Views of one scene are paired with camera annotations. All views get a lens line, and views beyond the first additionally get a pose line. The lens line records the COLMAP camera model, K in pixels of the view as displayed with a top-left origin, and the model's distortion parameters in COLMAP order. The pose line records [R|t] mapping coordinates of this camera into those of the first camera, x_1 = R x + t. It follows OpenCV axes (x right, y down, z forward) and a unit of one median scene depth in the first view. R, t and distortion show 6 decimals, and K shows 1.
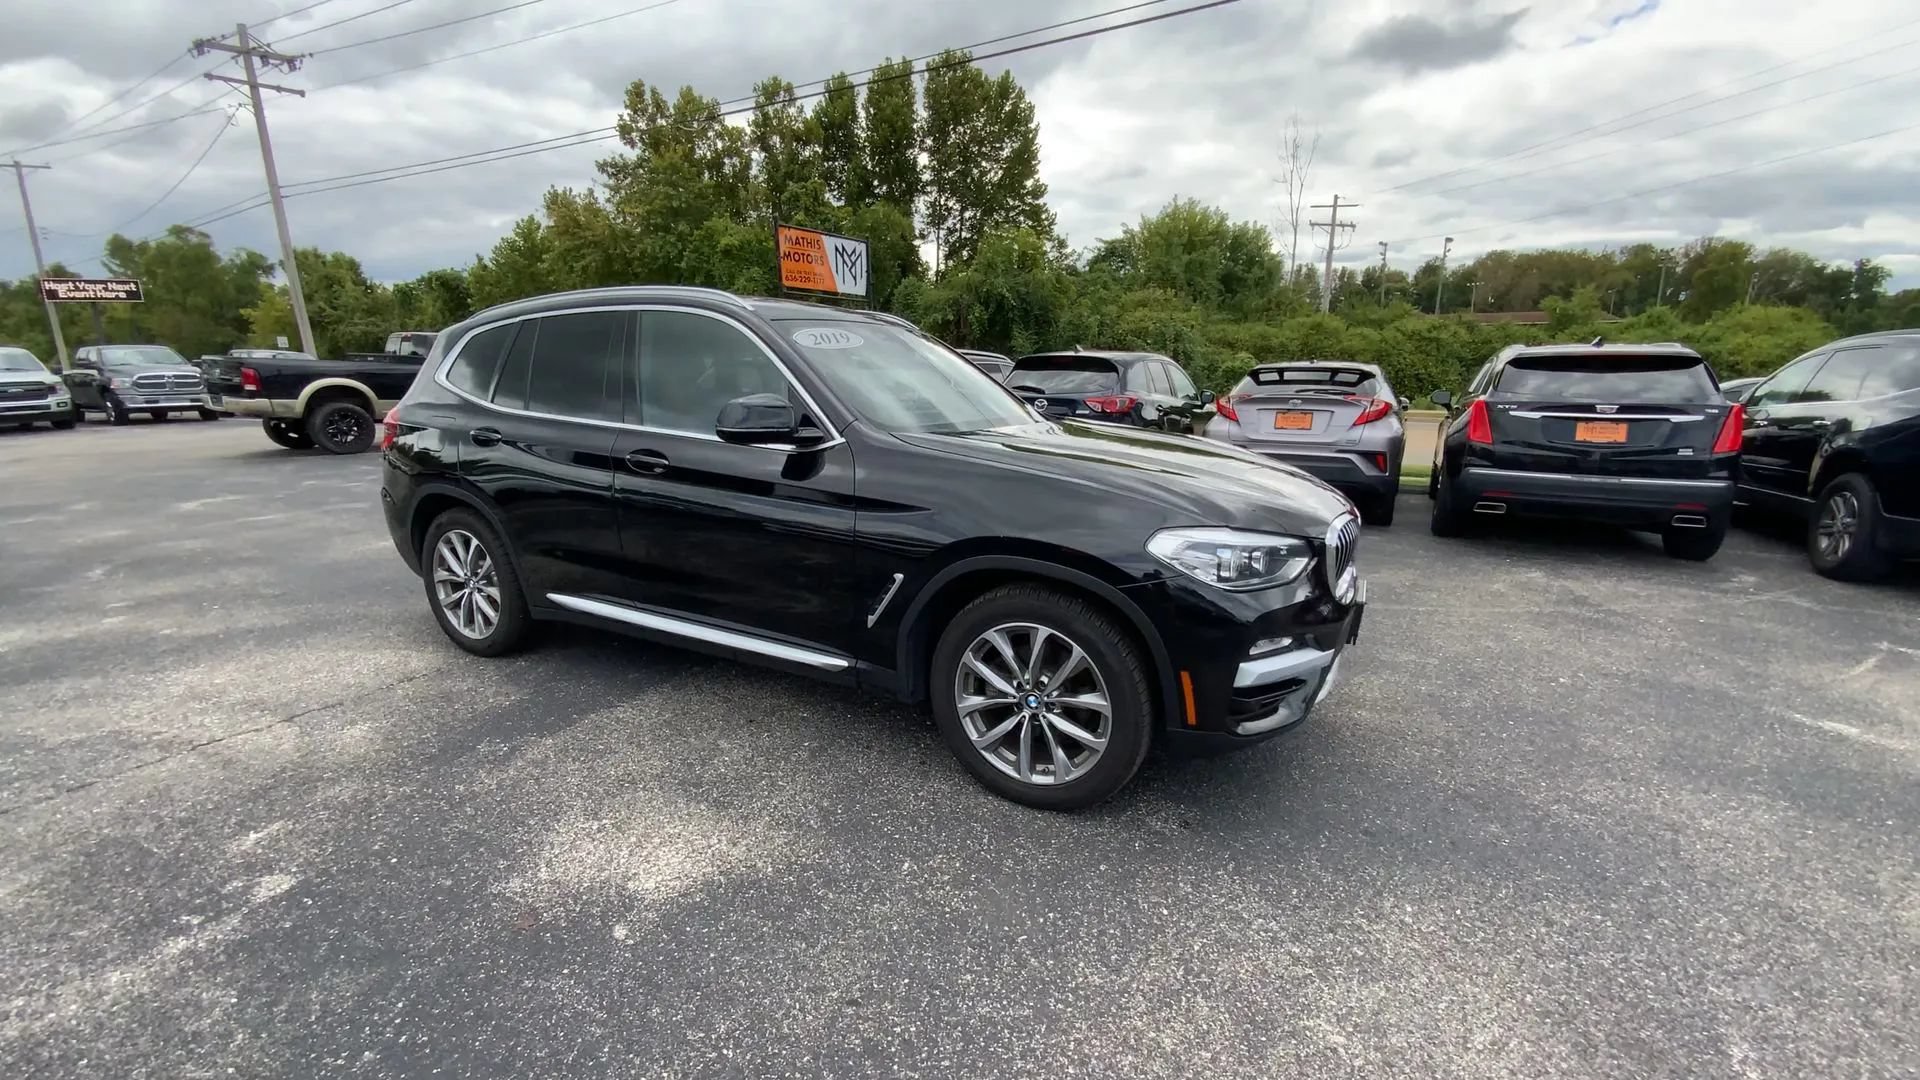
lens RADIAL K [[802.7, 0, 1001.9], [0, 802.7, 546.7], [0, 0, 1]] dist [0.014351, -0.018862]
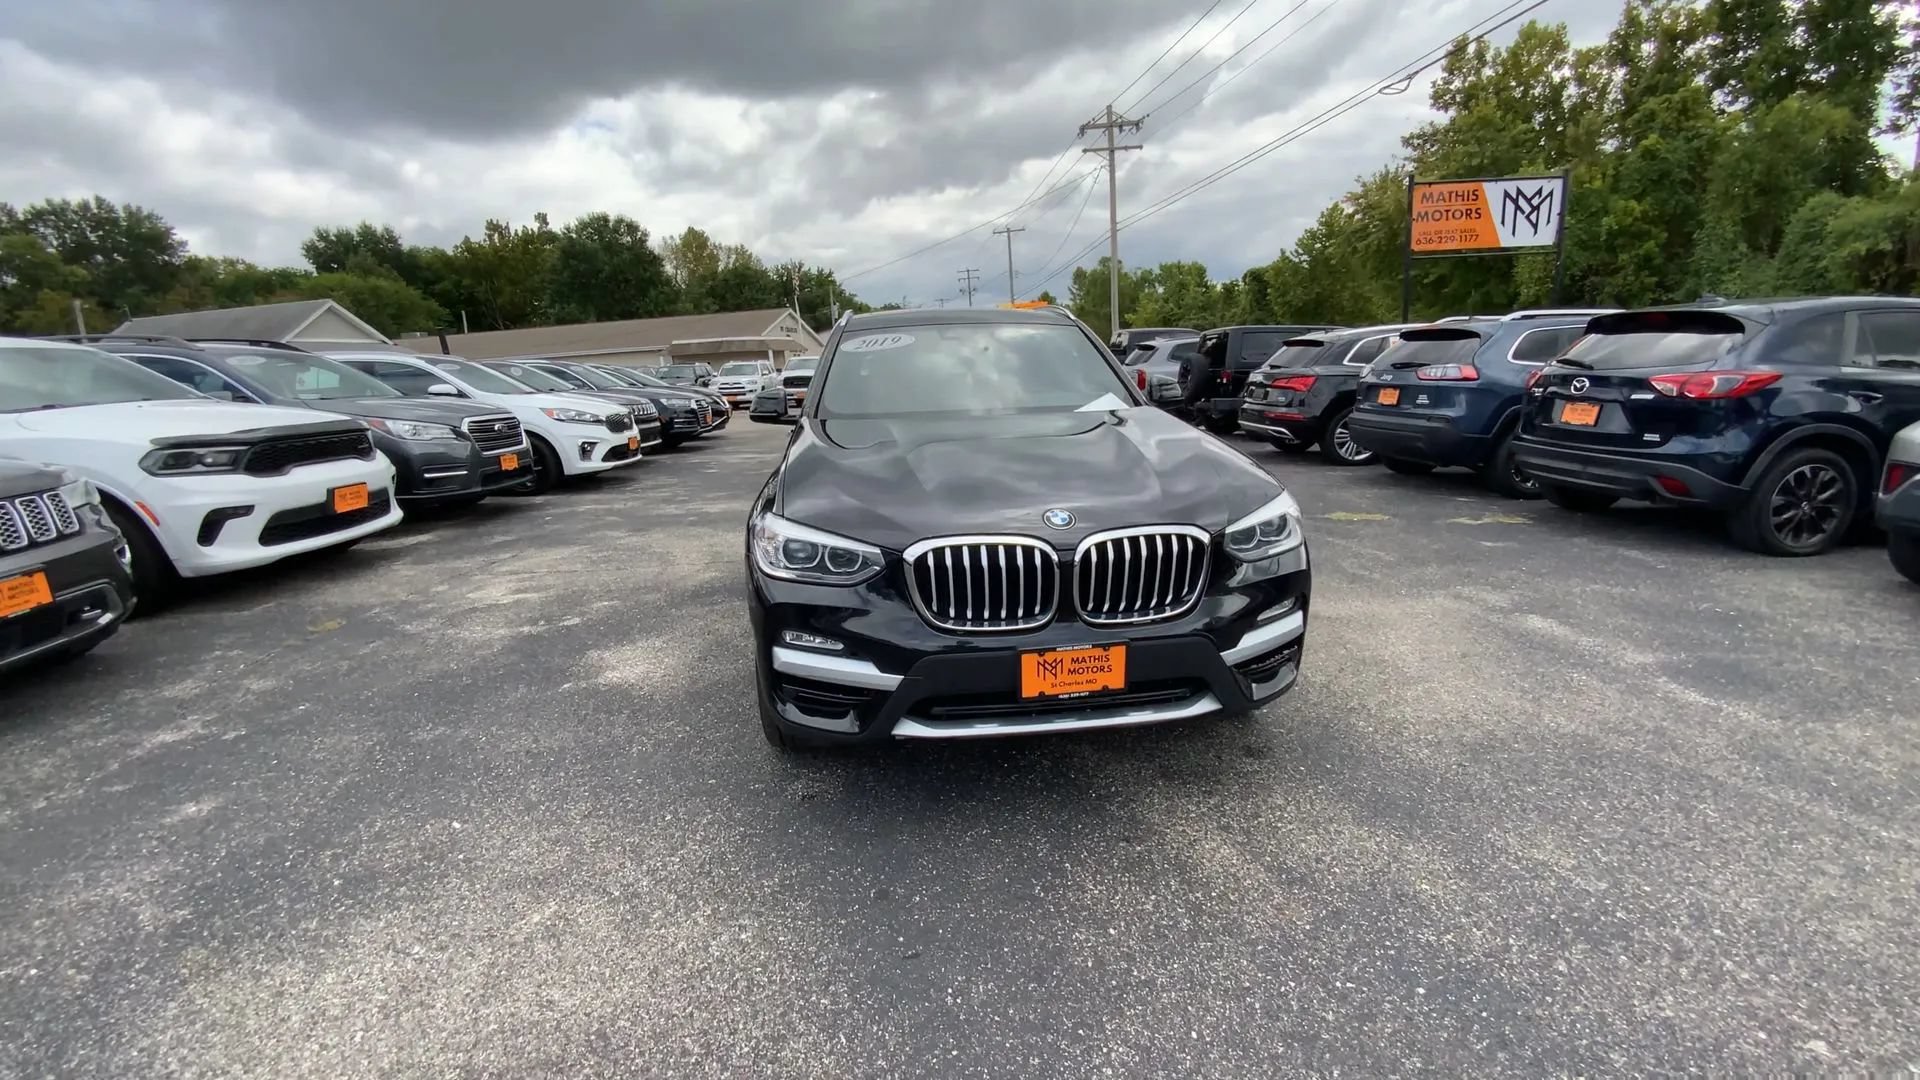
lens RADIAL K [[777.0, 0, 960.0], [0, 777.0, 540.0], [0, 0, 1]] dist [0.015301, -0.015586]
pose [[0.537517, 0.161945, -0.827556, 0.075922], [-0.139185, 0.984964, 0.102344, -0.008125], [0.831687, 0.060172, 0.551975, 0.038645]]
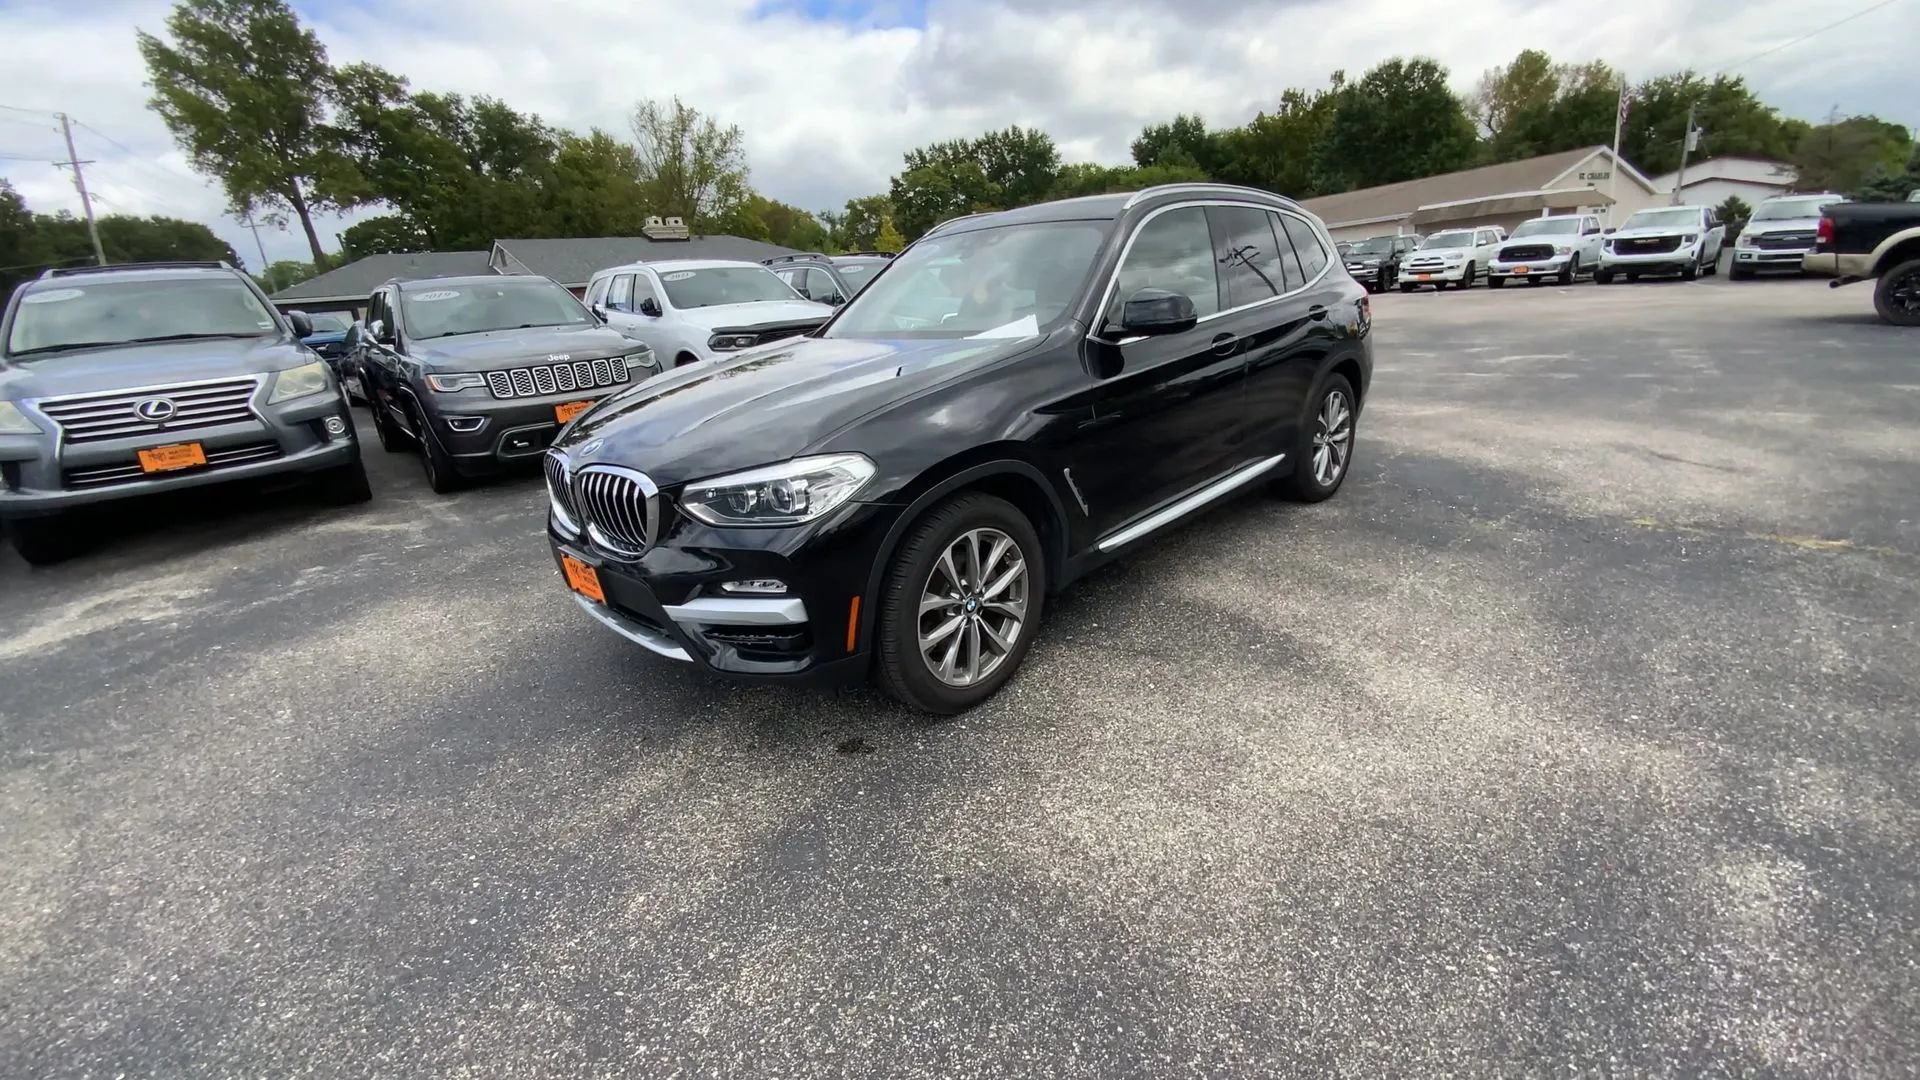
lens RADIAL K [[777.0, 0, 960.0], [0, 777.0, 540.0], [0, 0, 1]] dist [0.015301, -0.015586]
pose [[-0.341134, 0.315586, -0.885456, 0.082649], [-0.125590, 0.918214, 0.375646, -0.026071], [0.931587, 0.239350, -0.273600, 0.123713]]
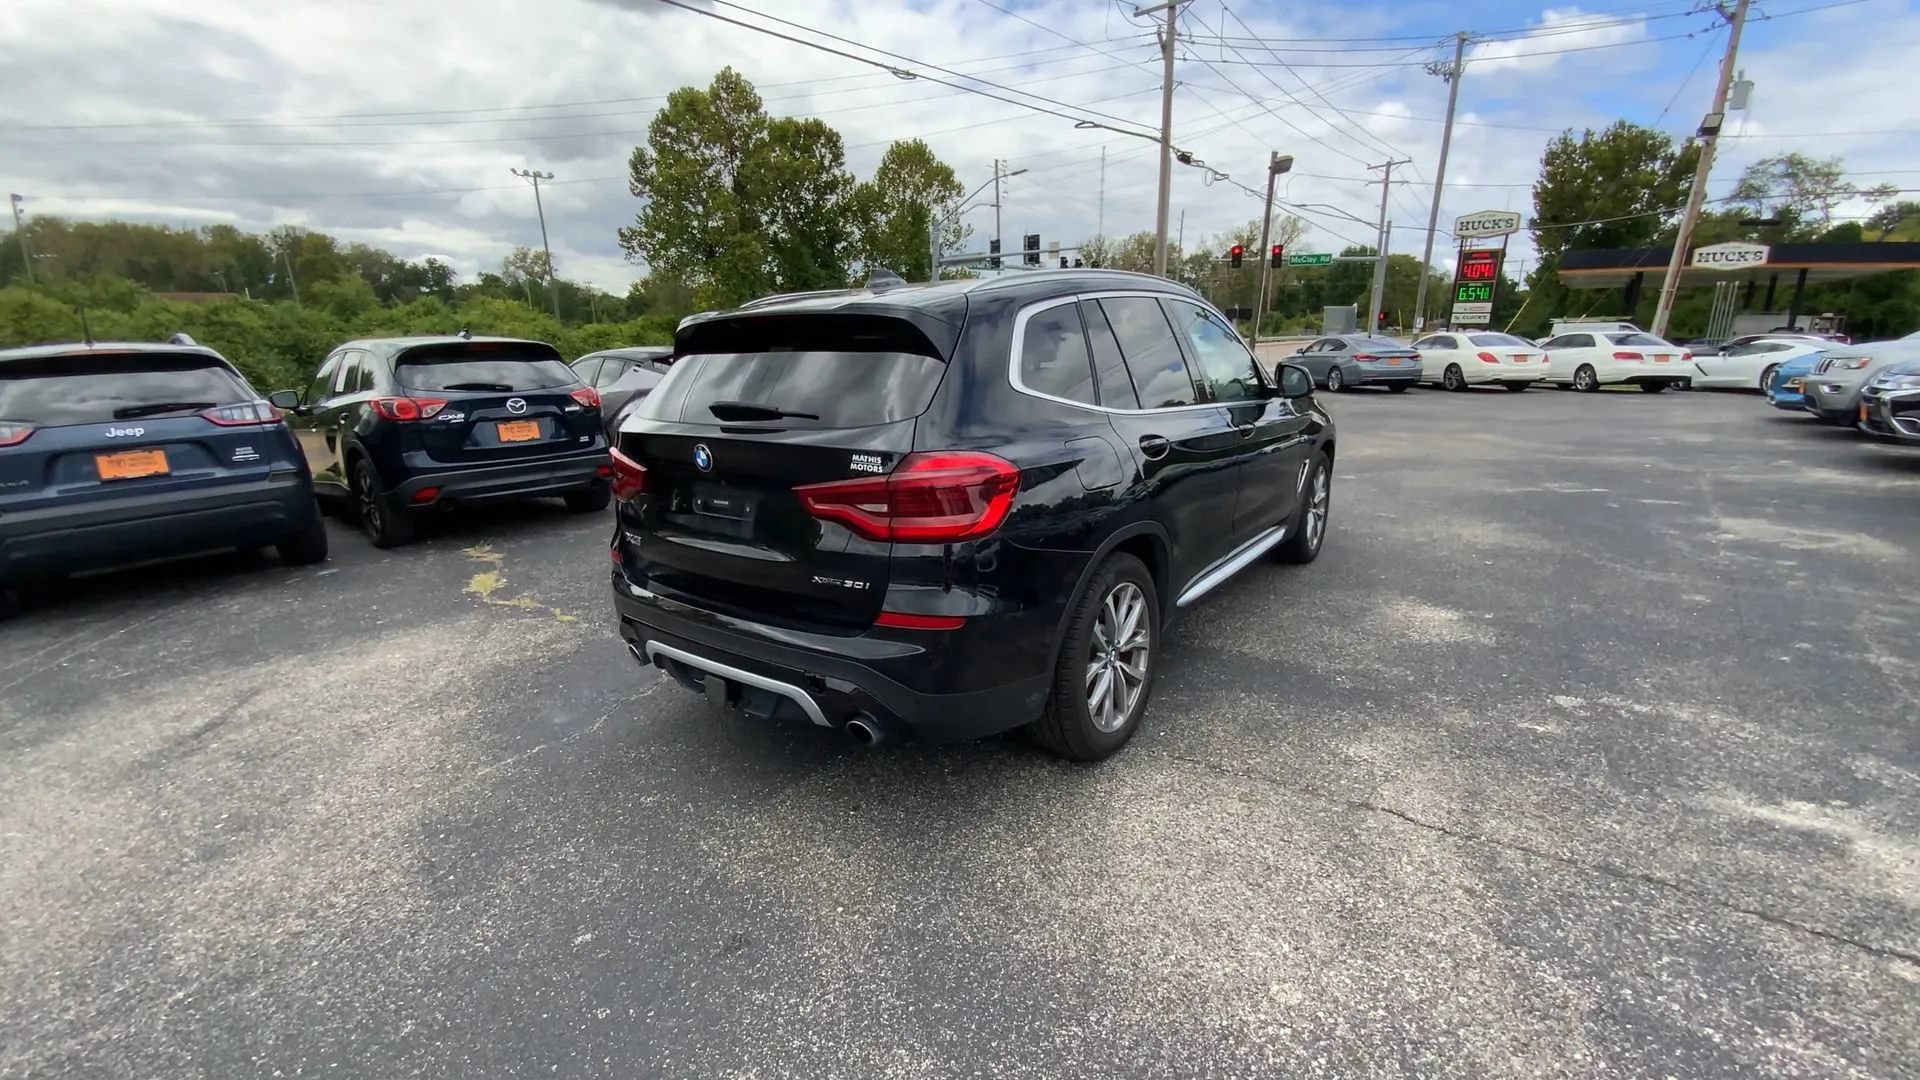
lens RADIAL K [[777.0, 0, 960.0], [0, 777.0, 540.0], [0, 0, 1]] dist [0.015301, -0.015586]
pose [[0.178777, -0.250257, 0.951530, -0.133619], [0.234113, 0.950154, 0.205909, -0.023239], [-0.955630, 0.185954, 0.228455, 0.093950]]
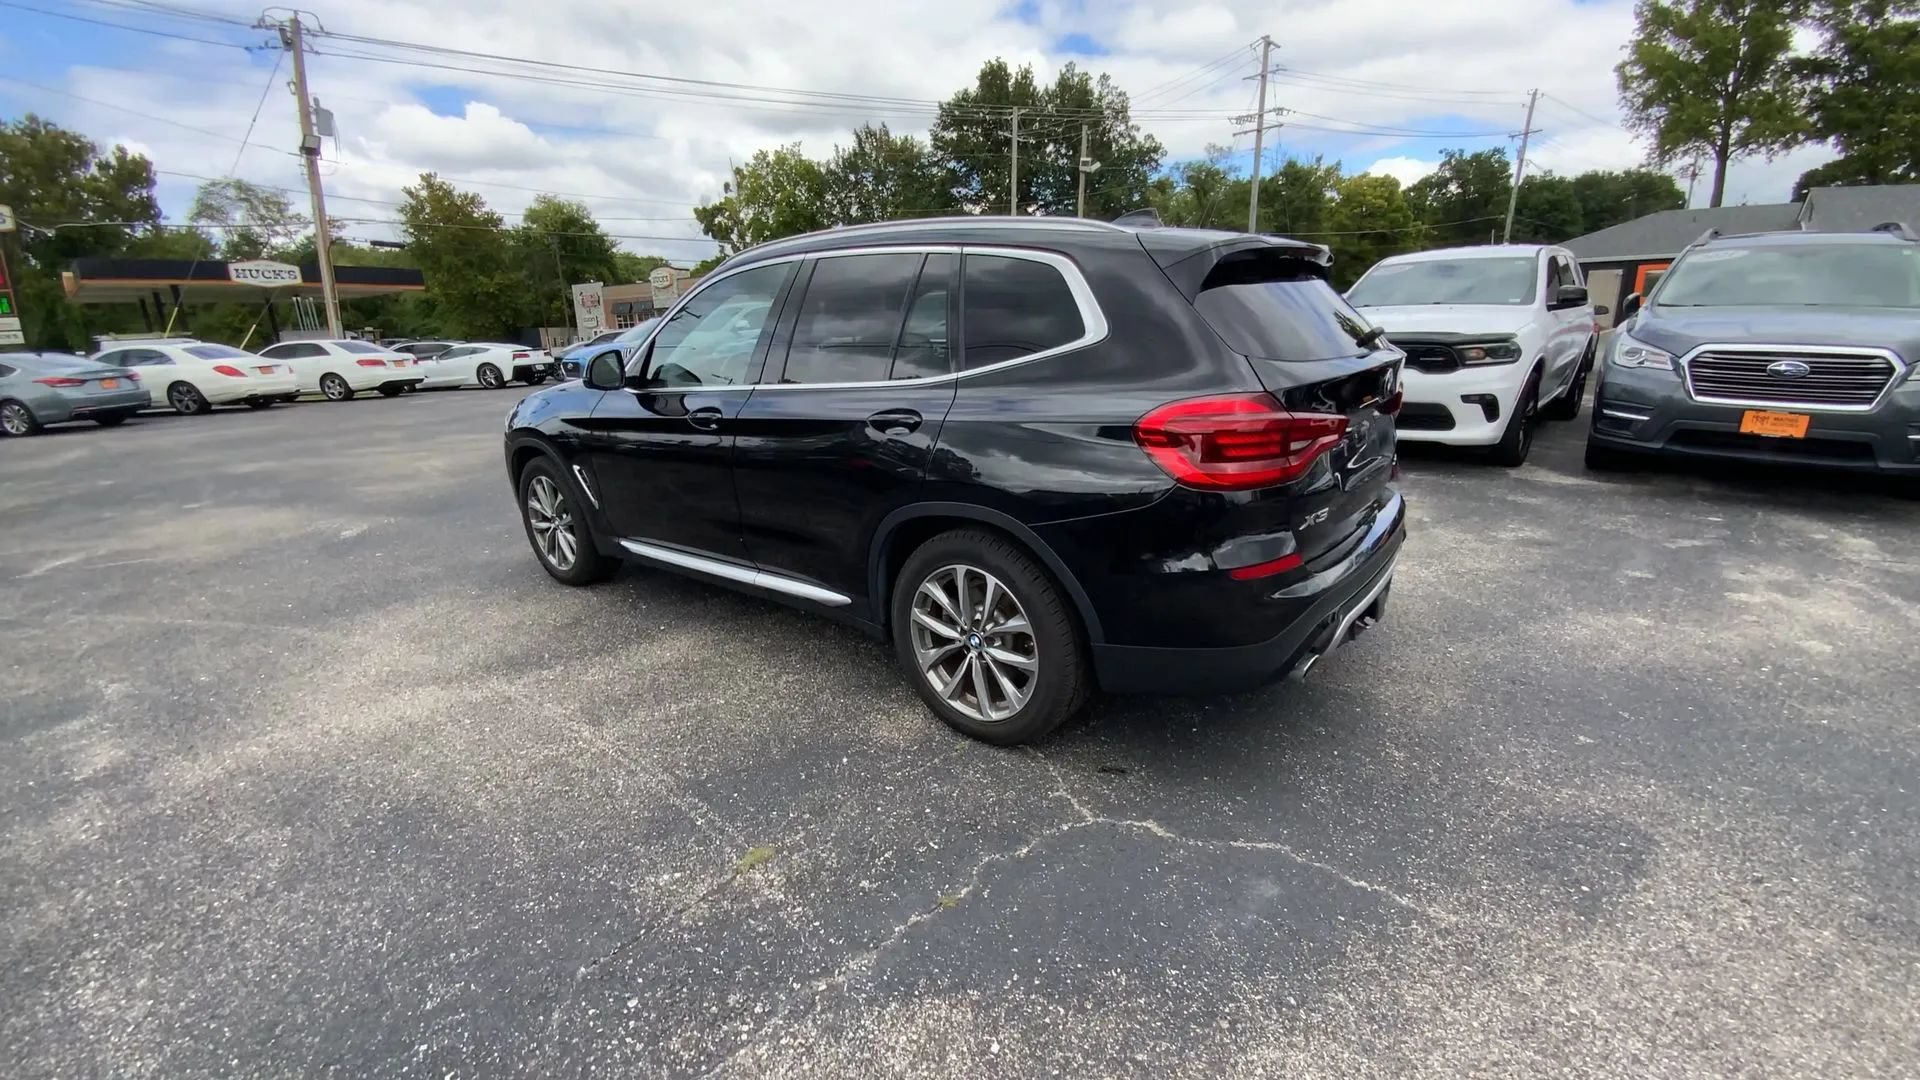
lens RADIAL K [[774.0, 0, 970.1], [0, 774.0, 544.9], [0, 0, 1]] dist [-0.004649, -0.000470]
pose [[-0.975808, -0.035139, 0.215787, -0.058107], [0.074112, 0.875398, 0.477689, -0.042487], [-0.205685, 0.482125, -0.851616, 0.192899]]
